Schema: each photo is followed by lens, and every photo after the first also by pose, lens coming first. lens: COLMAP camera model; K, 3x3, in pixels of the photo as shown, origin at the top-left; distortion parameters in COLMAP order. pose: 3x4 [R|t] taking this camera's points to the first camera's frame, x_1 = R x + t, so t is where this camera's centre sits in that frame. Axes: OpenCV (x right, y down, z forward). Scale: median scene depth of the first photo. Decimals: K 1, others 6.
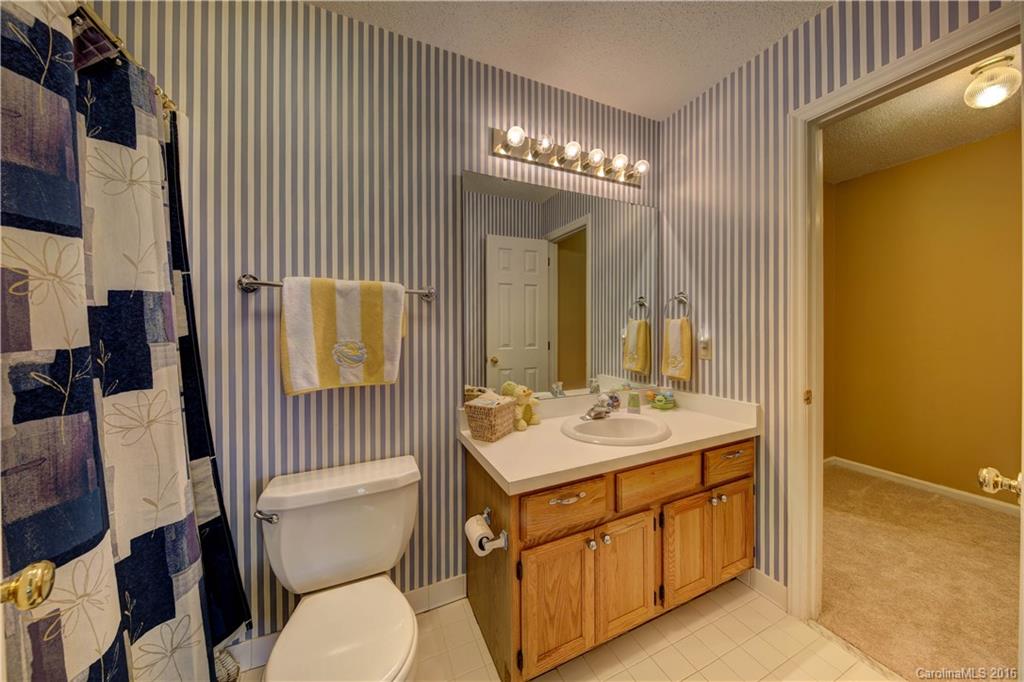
lens RADIAL K [[331.8, 0, 512.5], [0, 331.8, 332.0], [0, 0, 1]] dist [0.001999, -0.000018]
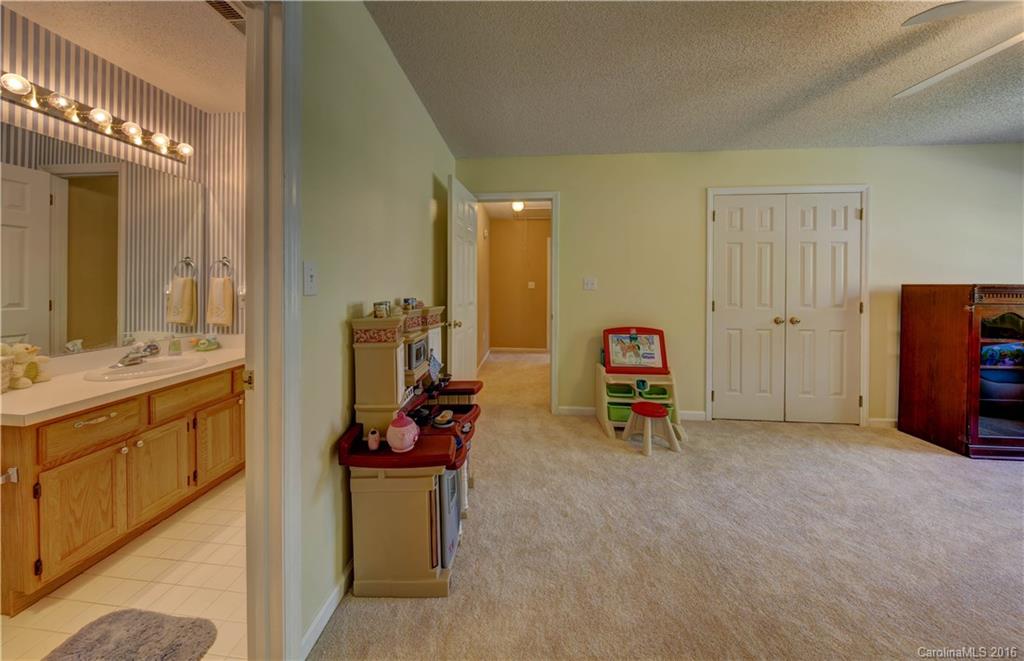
lens RADIAL K [[350.8, 0, 504.8], [0, 350.8, 286.7], [0, 0, 1]] dist [-0.006117, -0.001075]
pose [[0.490766, 0.004563, 0.871279, -0.139719], [0.000154, 0.999986, -0.005323, 0.002118], [-0.871291, 0.002747, 0.490758, -0.629373]]
